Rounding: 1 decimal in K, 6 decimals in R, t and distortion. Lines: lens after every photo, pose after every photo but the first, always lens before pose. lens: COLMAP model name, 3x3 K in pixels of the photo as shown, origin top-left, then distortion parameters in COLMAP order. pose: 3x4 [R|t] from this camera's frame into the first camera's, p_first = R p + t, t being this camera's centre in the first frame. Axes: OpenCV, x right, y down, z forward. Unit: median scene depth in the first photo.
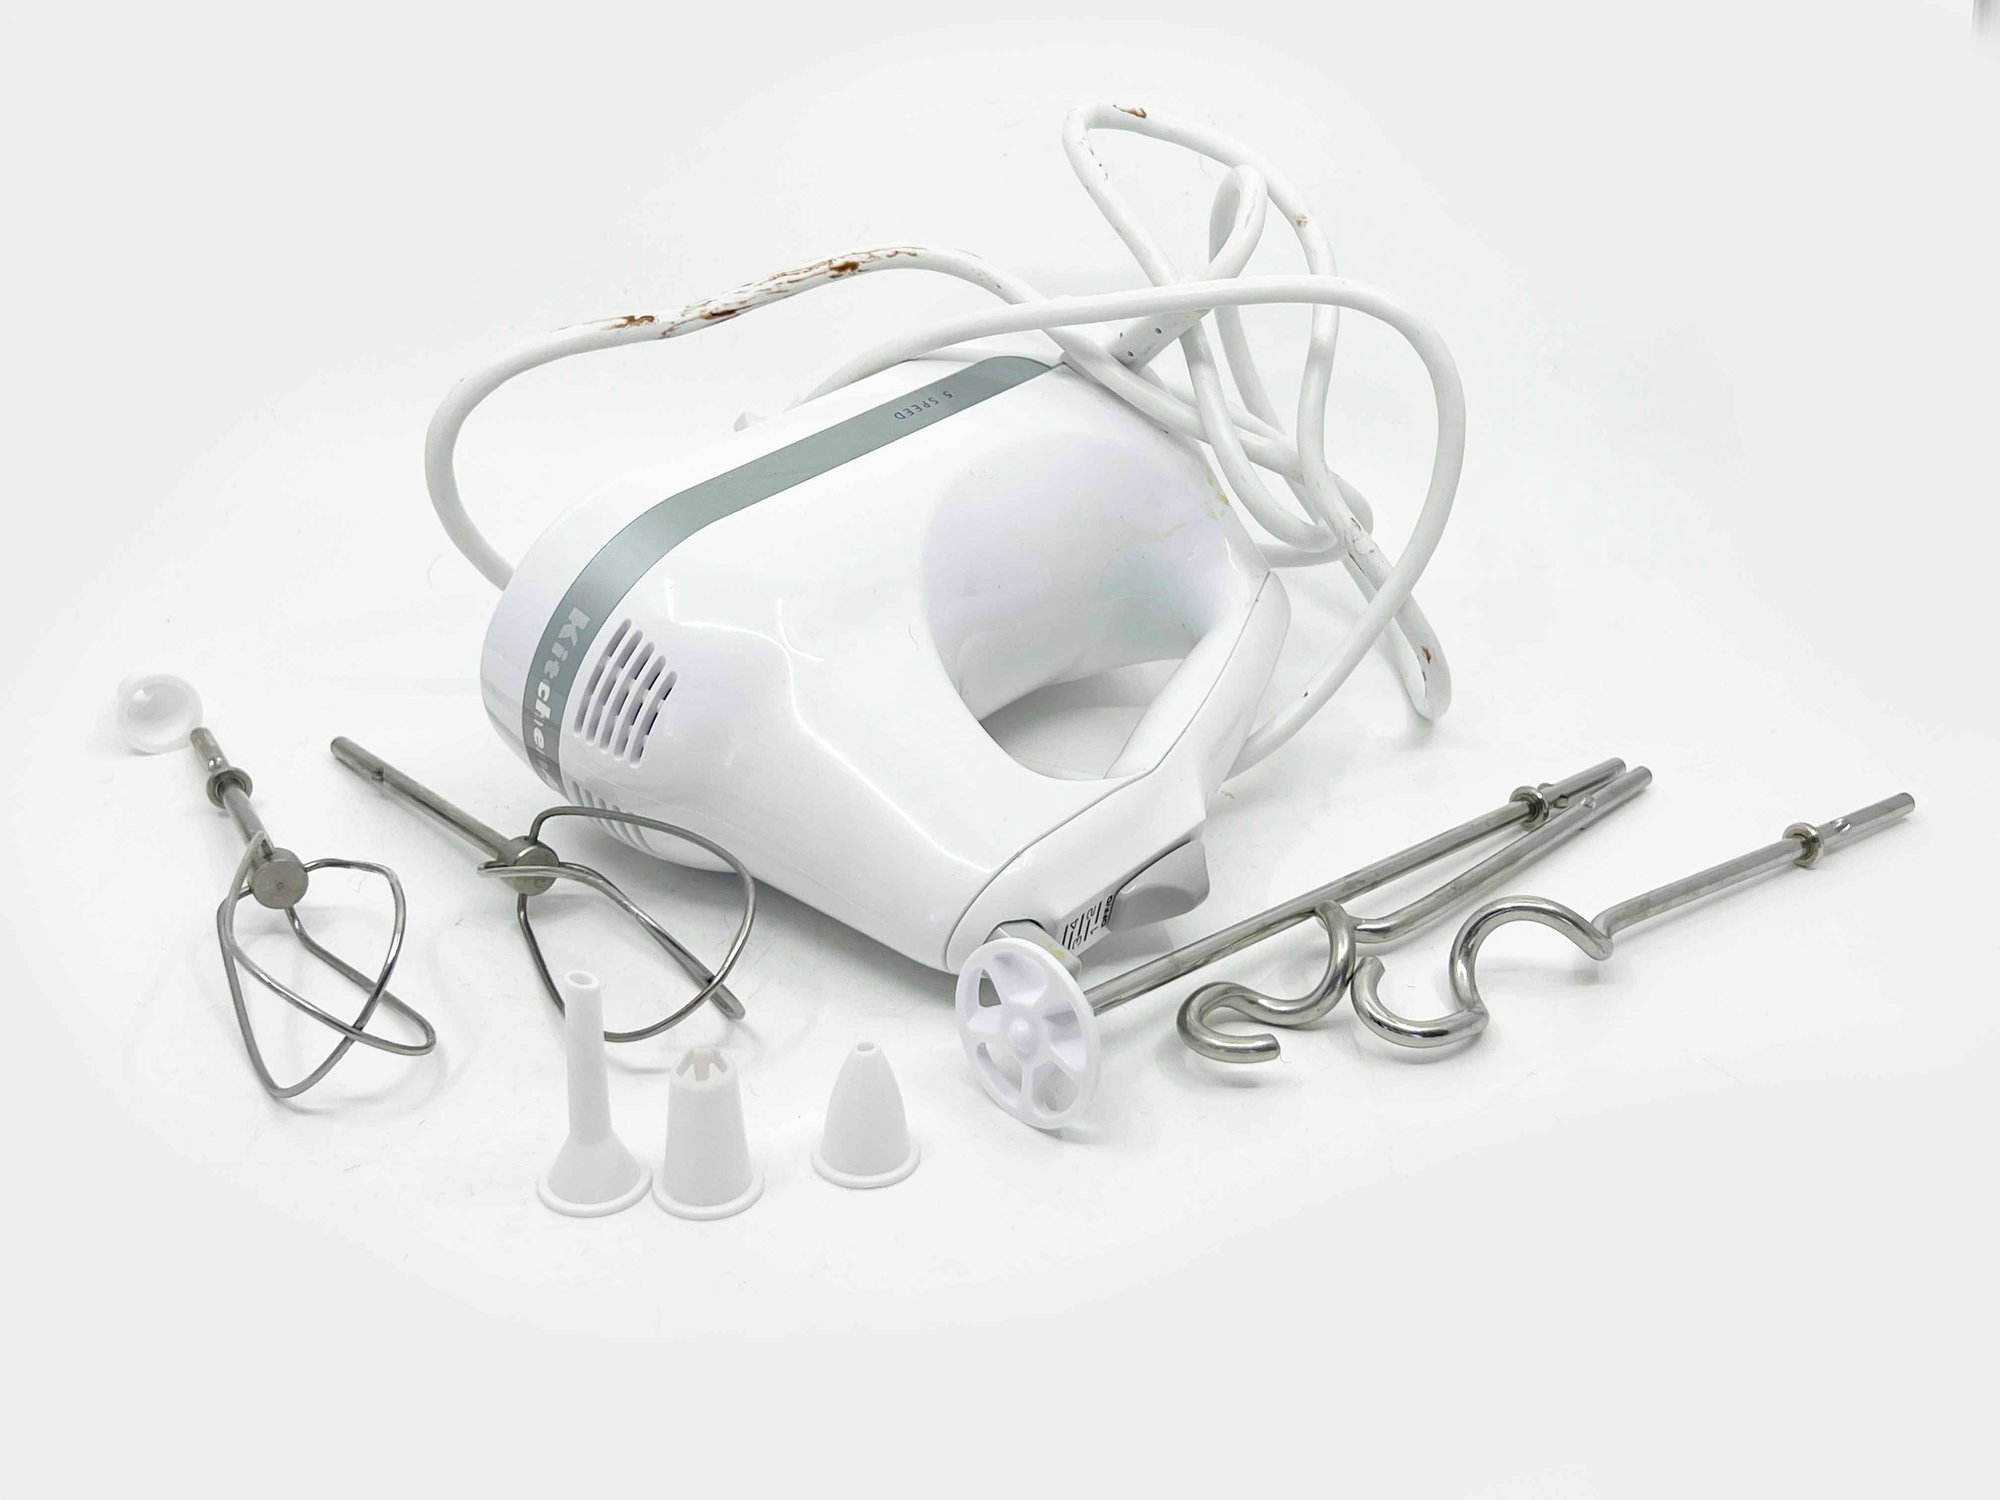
lens RADIAL K [[2536.4, 0, 1000.0], [0, 2536.4, 750.0], [0, 0, 1]] dist [0.260186, 0.000048]
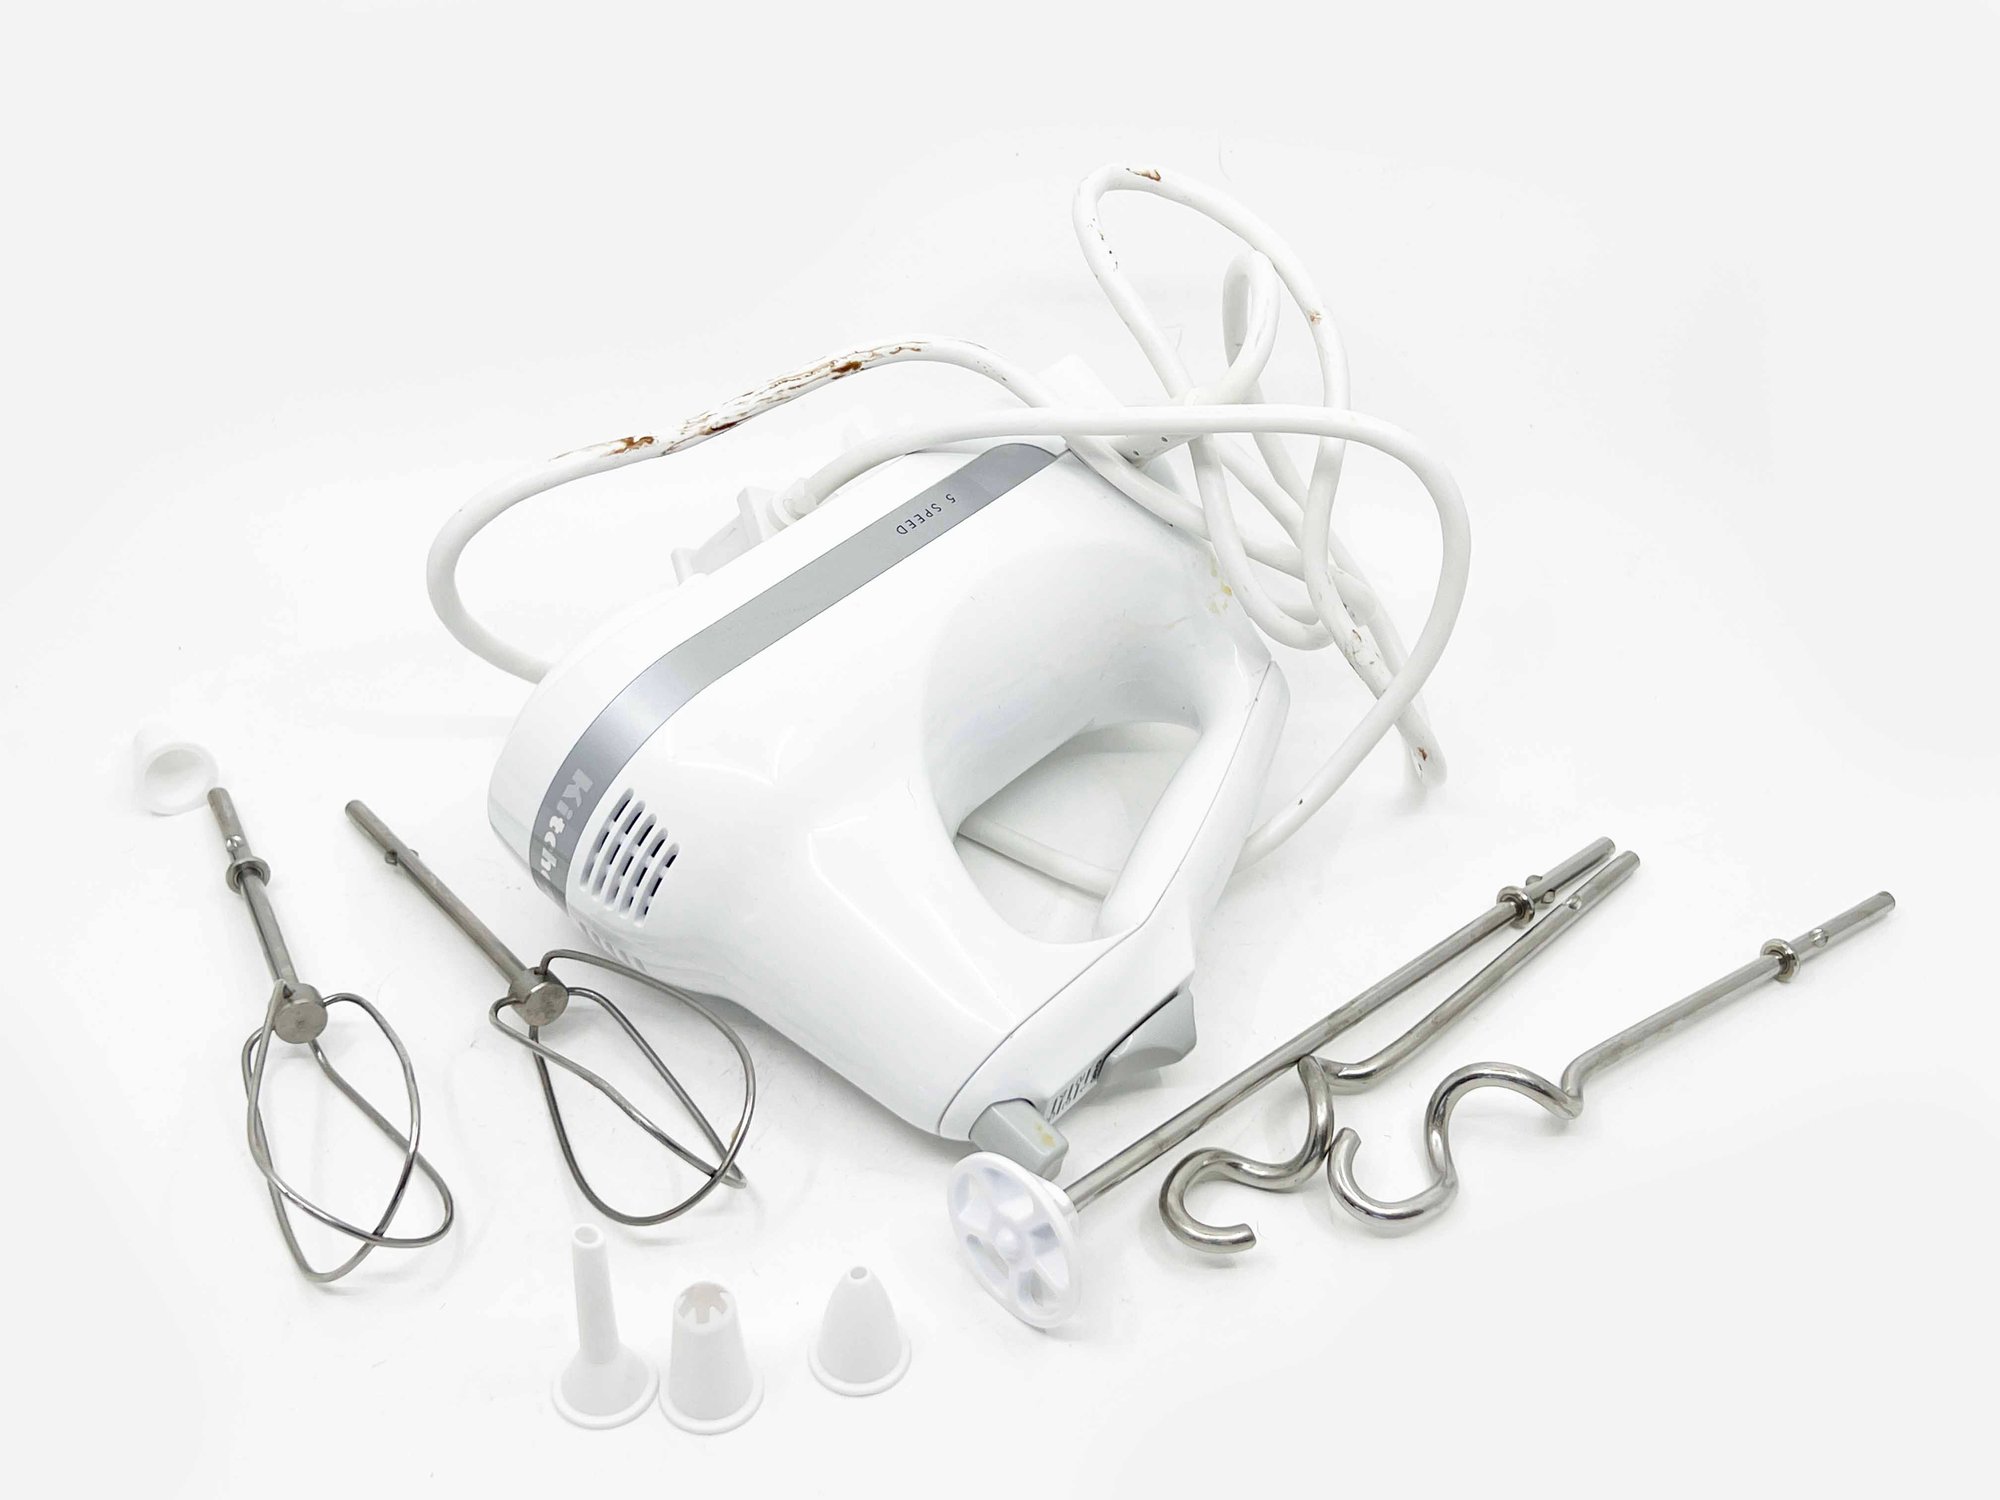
lens RADIAL K [[2536.4, 0, 1000.0], [0, 2536.4, 750.0], [0, 0, 1]] dist [0.260186, 0.000048]
pose [[0.999825, 0.015317, -0.010777, 0.011432], [-0.012478, 0.973912, 0.226584, -0.282597], [0.013966, -0.226409, 0.973932, 0.015438]]
